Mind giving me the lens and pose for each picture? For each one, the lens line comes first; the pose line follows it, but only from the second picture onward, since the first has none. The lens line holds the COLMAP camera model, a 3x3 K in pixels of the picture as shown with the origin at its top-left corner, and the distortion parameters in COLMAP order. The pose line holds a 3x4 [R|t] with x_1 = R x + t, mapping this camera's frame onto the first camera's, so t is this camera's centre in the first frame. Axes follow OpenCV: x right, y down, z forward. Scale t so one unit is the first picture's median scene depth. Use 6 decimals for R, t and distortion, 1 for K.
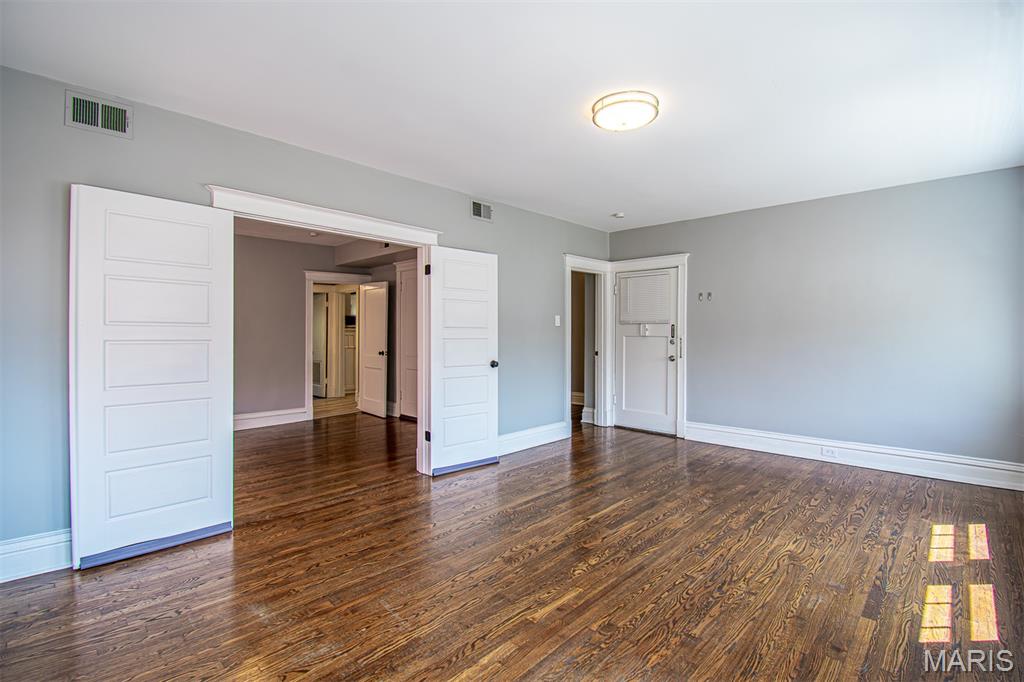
lens RADIAL K [[466.7, 0, 519.3], [0, 466.7, 339.5], [0, 0, 1]] dist [0.017935, -0.023698]
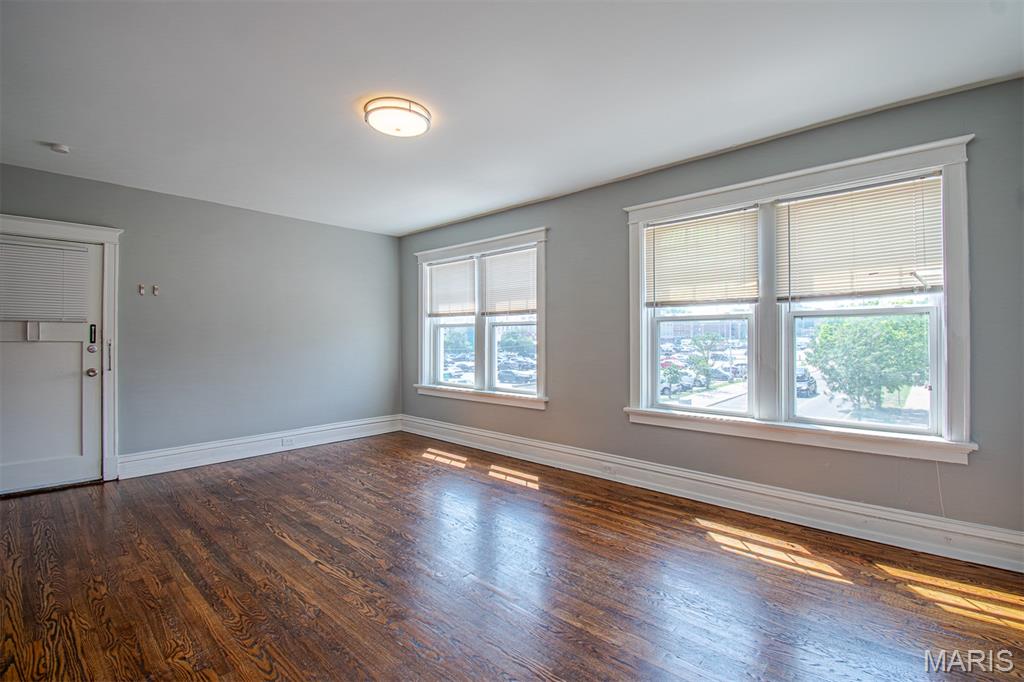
lens RADIAL K [[466.7, 0, 519.3], [0, 466.7, 339.5], [0, 0, 1]] dist [0.017935, -0.023698]
pose [[-0.017943, -0.007757, 0.999809, -0.582734], [0.017962, 0.999806, 0.008079, -0.005110], [-0.999678, 0.018104, -0.017801, 0.564312]]
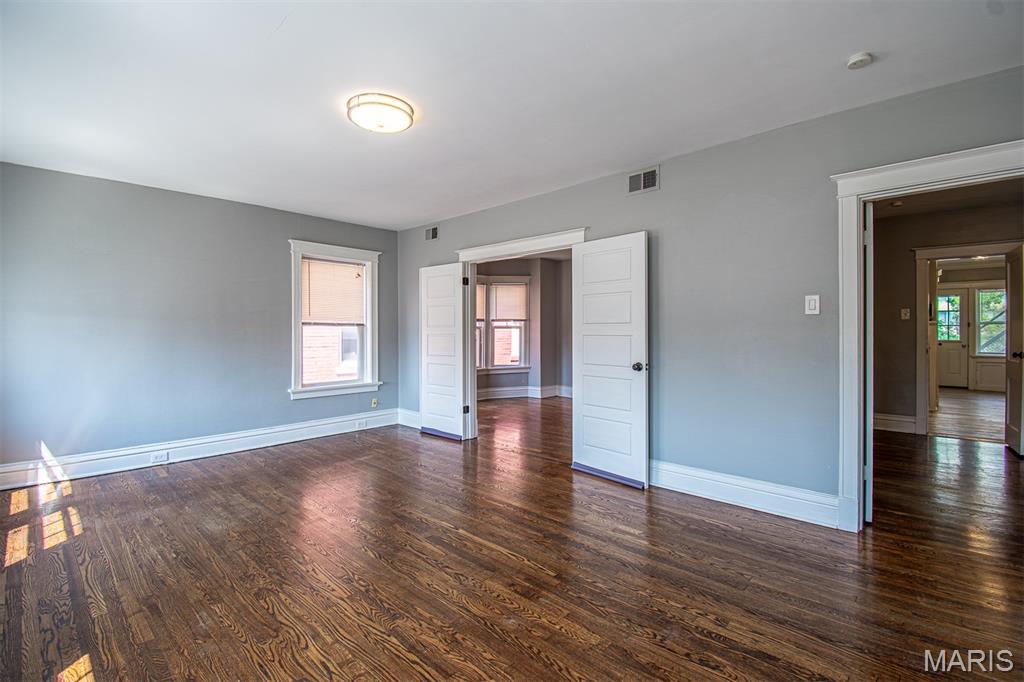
lens RADIAL K [[457.7, 0, 512.0], [0, 457.7, 341.0], [0, 0, 1]] dist [0.010900, -0.022193]
pose [[0.008959, 0.017081, -0.999814, 0.906767], [-0.010138, 0.999804, 0.016990, -0.005146], [0.999908, 0.009984, 0.009130, 0.947648]]
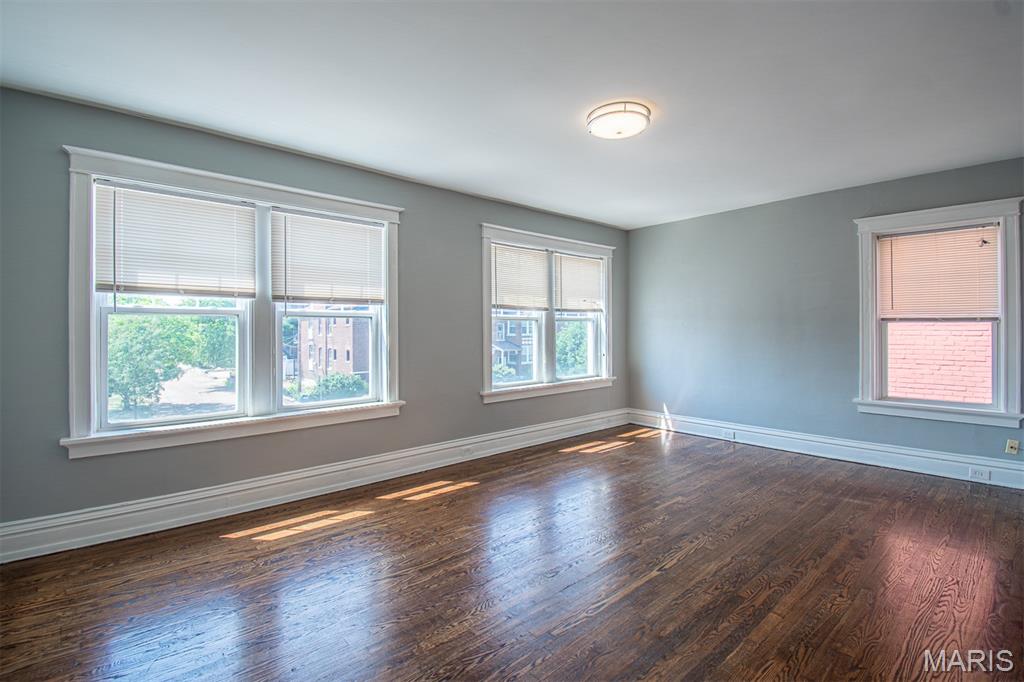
lens RADIAL K [[466.7, 0, 519.3], [0, 466.7, 339.5], [0, 0, 1]] dist [0.017935, -0.023698]
pose [[-0.996935, -0.000484, 0.078232, 0.274330], [0.002018, 0.999489, 0.031899, -0.018480], [-0.078208, 0.031959, -0.996425, 1.532502]]
